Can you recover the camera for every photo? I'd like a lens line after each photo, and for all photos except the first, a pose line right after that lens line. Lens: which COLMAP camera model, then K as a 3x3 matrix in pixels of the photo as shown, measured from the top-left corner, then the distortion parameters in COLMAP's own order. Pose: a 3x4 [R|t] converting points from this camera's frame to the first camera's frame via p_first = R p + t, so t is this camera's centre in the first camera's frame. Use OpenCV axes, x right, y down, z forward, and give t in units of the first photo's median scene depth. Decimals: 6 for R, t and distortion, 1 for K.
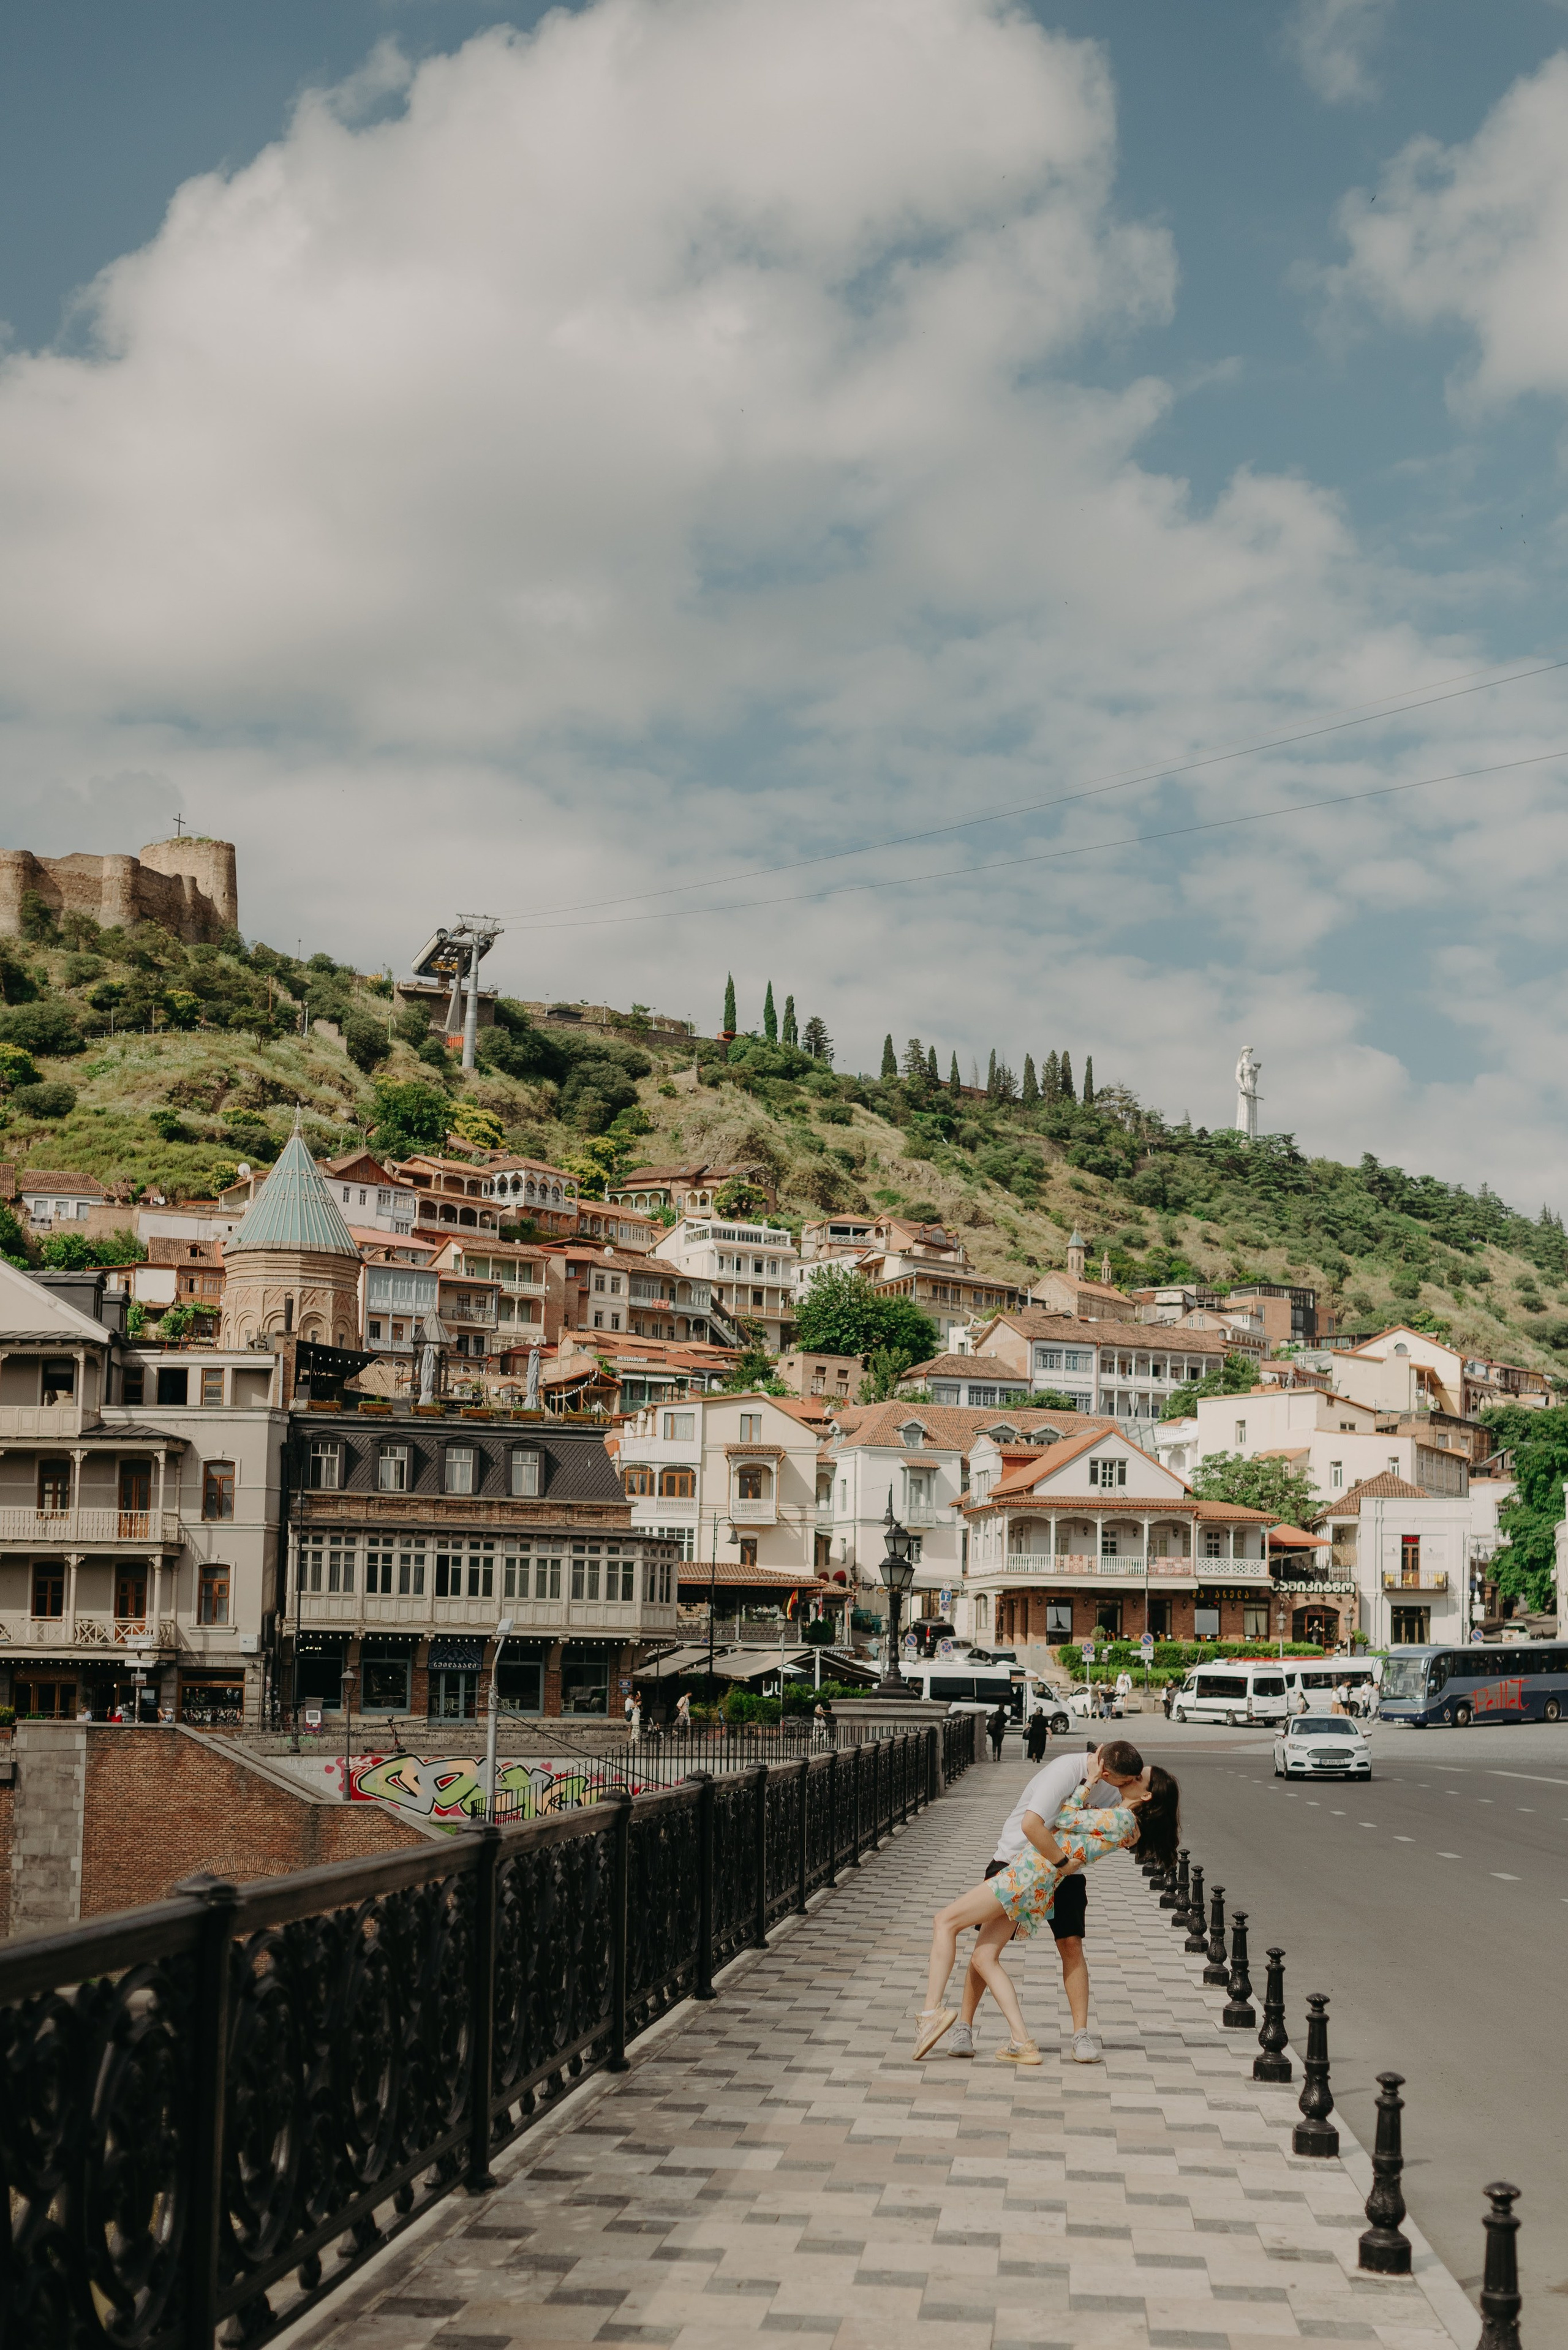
lens RADIAL K [[2793.2, 0, 827.7], [0, 2793.2, 1429.0], [0, 0, 1]] dist [-0.006023, 0.063403]
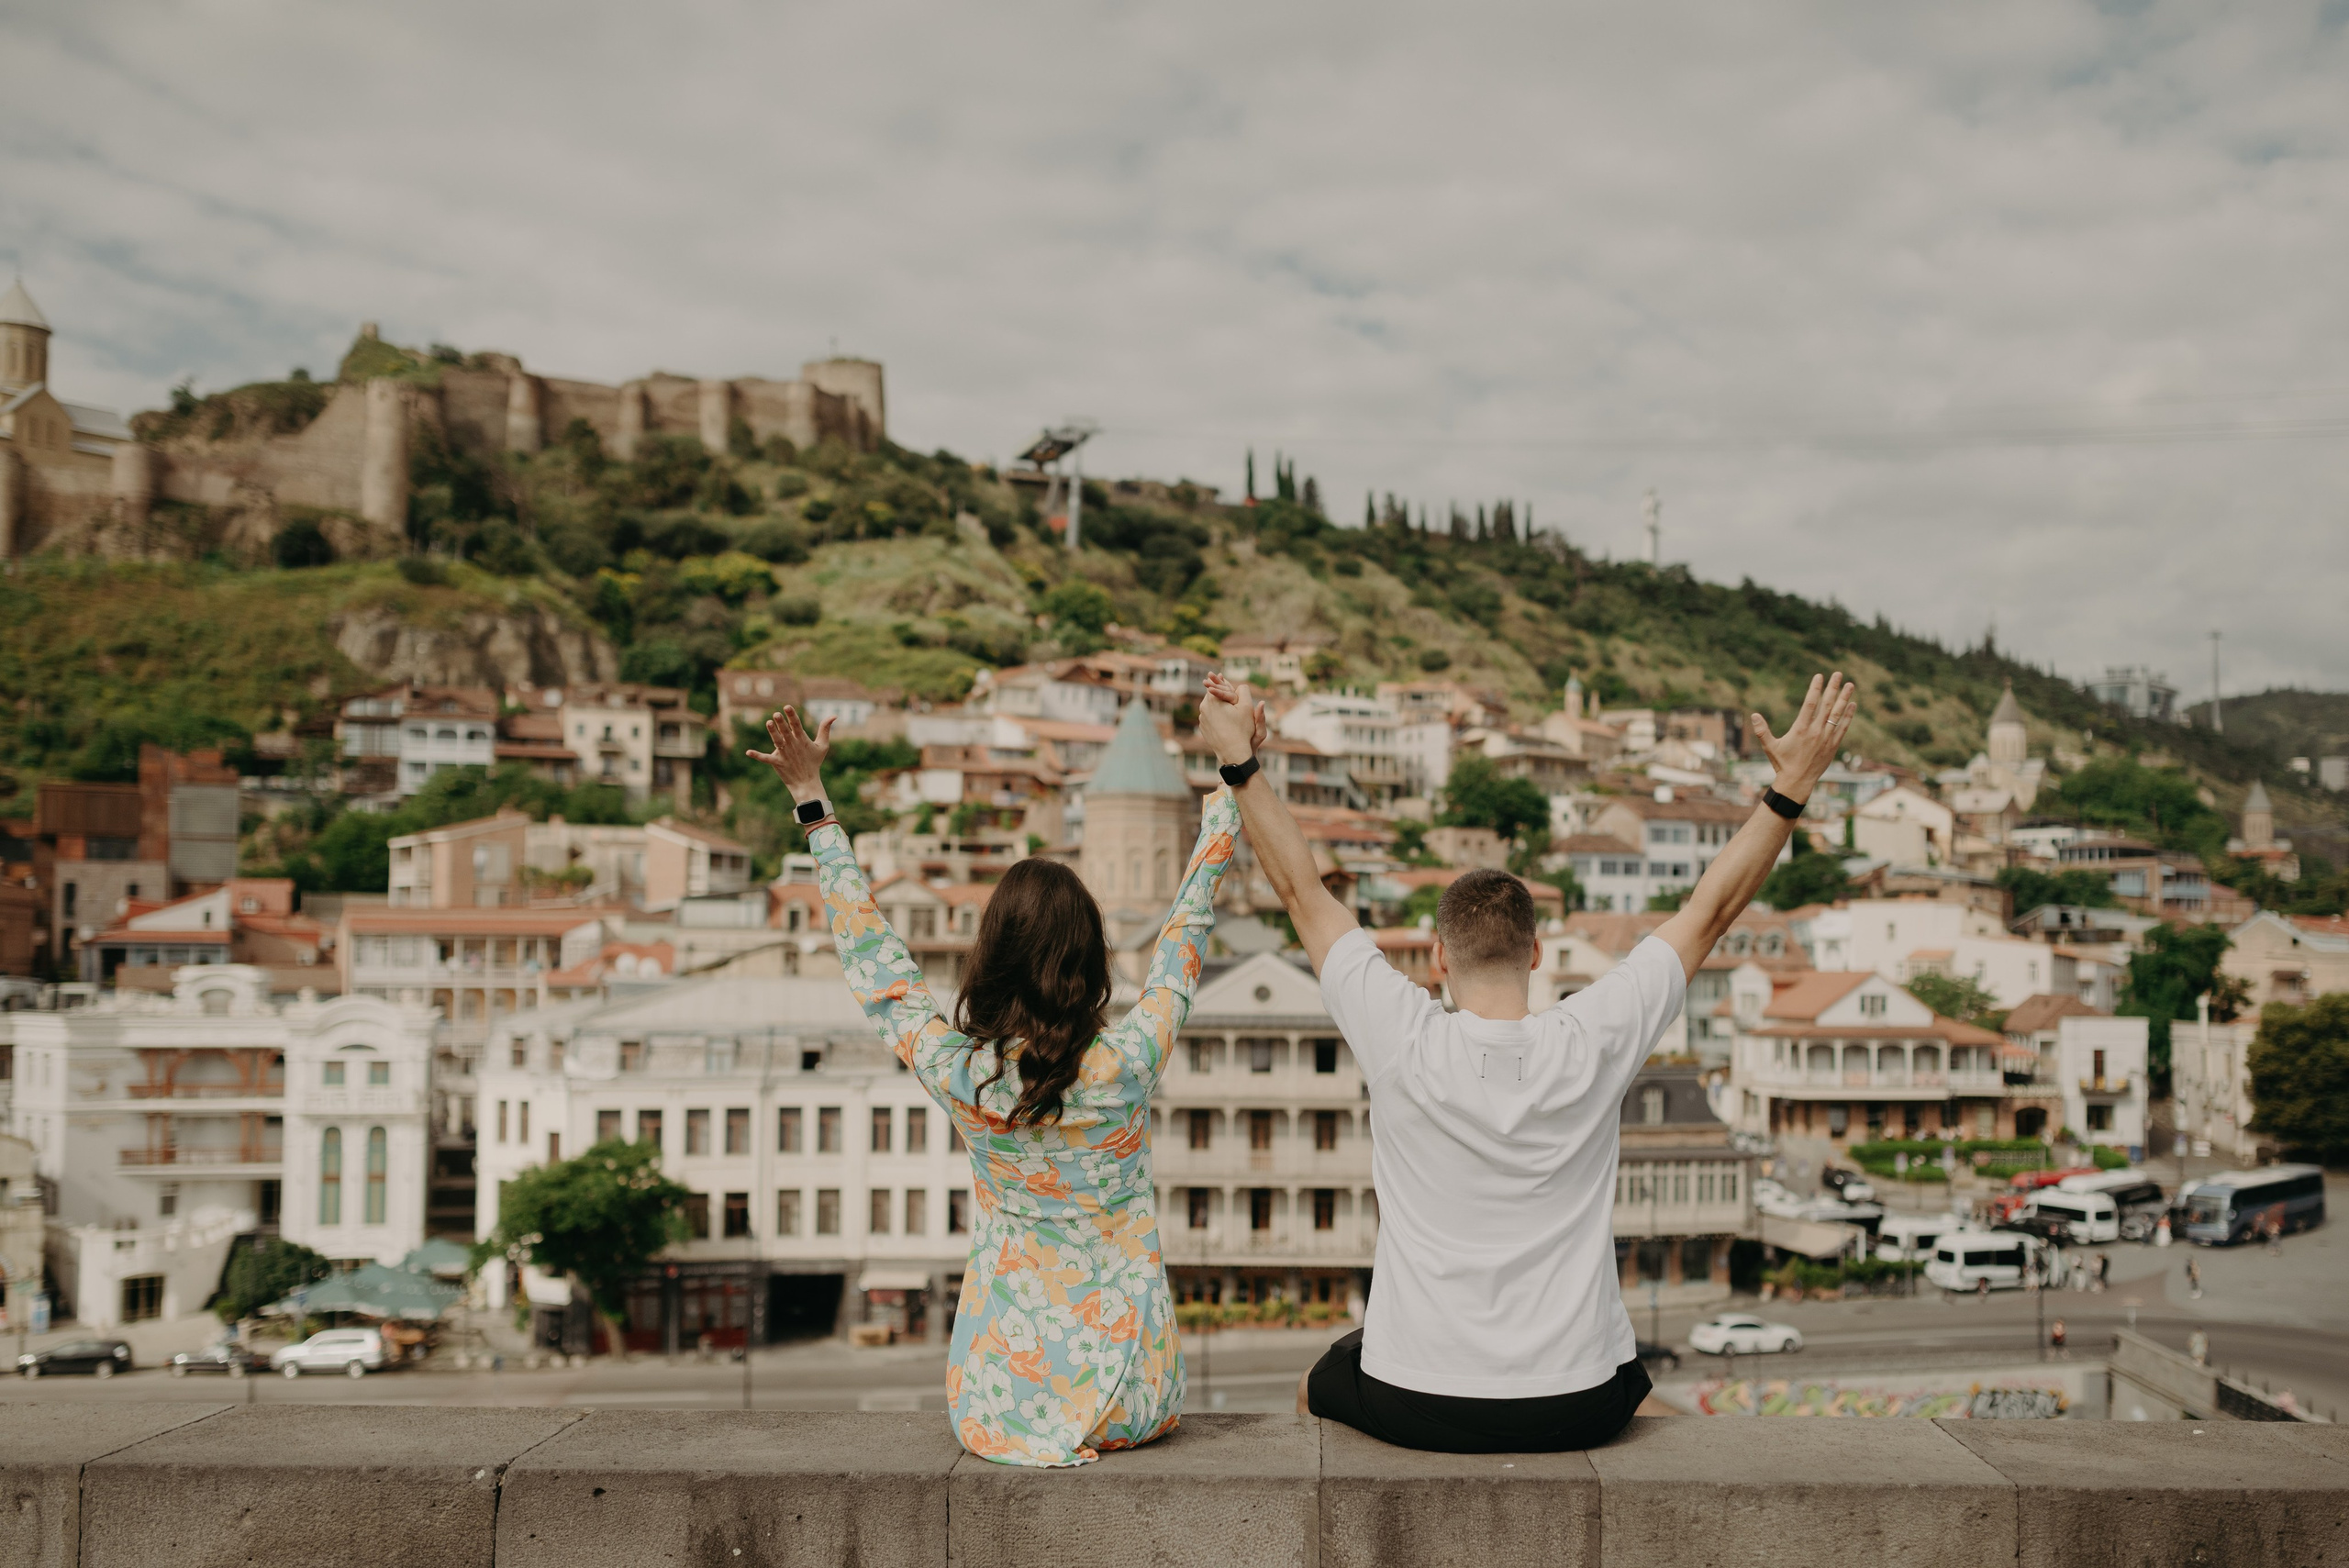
lens RADIAL K [[2425.0, 0, 1260.4], [0, 2425.0, 850.6], [0, 0, 1]] dist [-0.004085, 0.013202]
pose [[0.998780, -0.009341, 0.048488, -0.122191], [0.007128, 0.998934, 0.045600, -0.056245], [-0.048862, -0.045198, 0.997782, -0.052335]]
